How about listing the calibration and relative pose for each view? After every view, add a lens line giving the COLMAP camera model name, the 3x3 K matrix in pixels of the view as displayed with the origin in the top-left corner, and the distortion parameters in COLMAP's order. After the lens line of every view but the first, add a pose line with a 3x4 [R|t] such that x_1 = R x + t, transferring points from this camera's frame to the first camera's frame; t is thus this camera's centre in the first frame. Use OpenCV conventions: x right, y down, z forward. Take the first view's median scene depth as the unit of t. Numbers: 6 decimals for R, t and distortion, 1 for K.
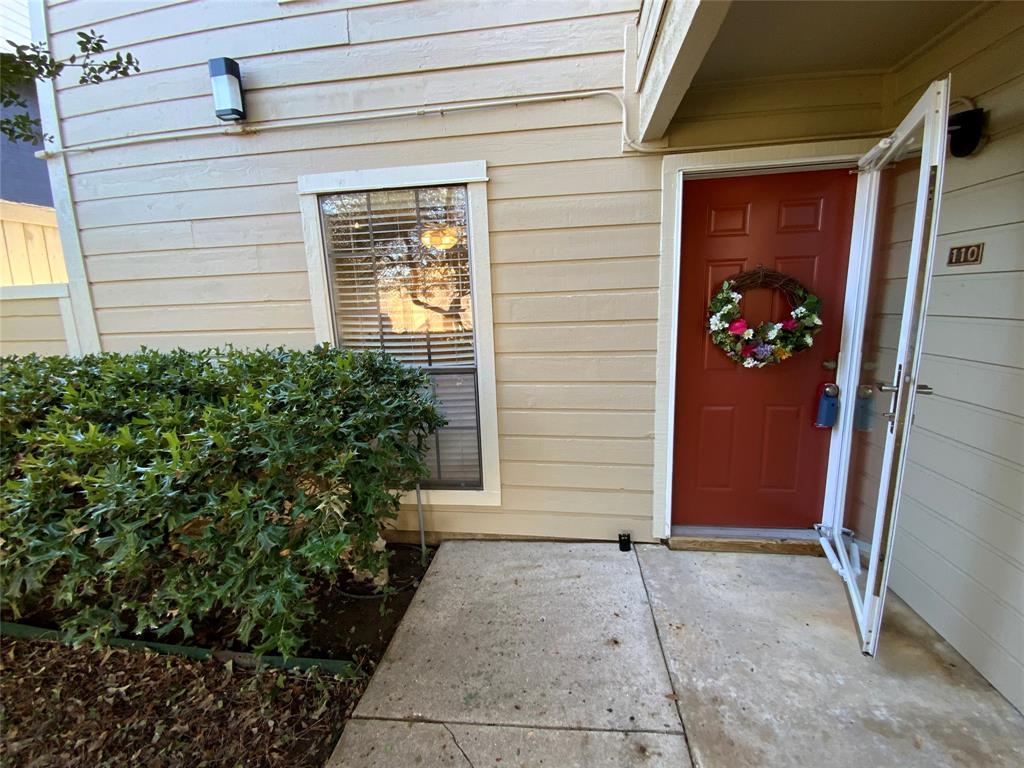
lens RADIAL K [[412.2, 0, 514.0], [0, 412.2, 384.0], [0, 0, 1]] dist [0.027346, -0.021337]
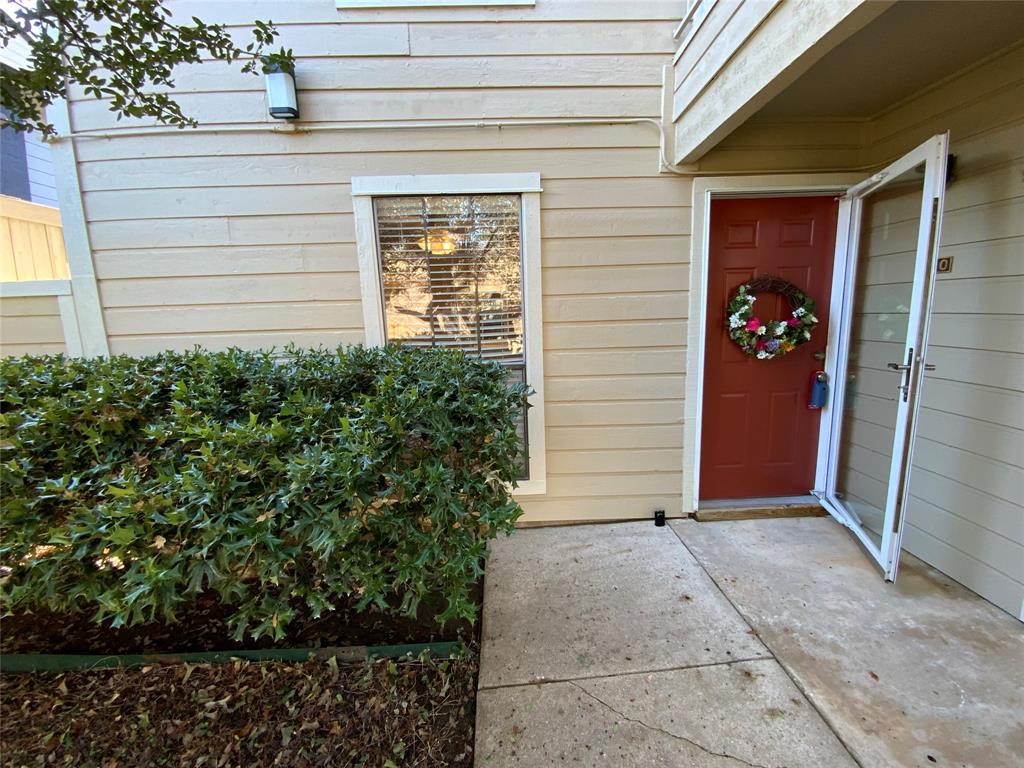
lens RADIAL K [[412.2, 0, 514.0], [0, 412.2, 384.0], [0, 0, 1]] dist [0.027346, -0.021337]
pose [[0.987208, -0.024043, 0.157614, -0.325345], [0.027662, 0.999401, -0.020811, 0.037701], [-0.157020, 0.024905, 0.987281, -0.054448]]
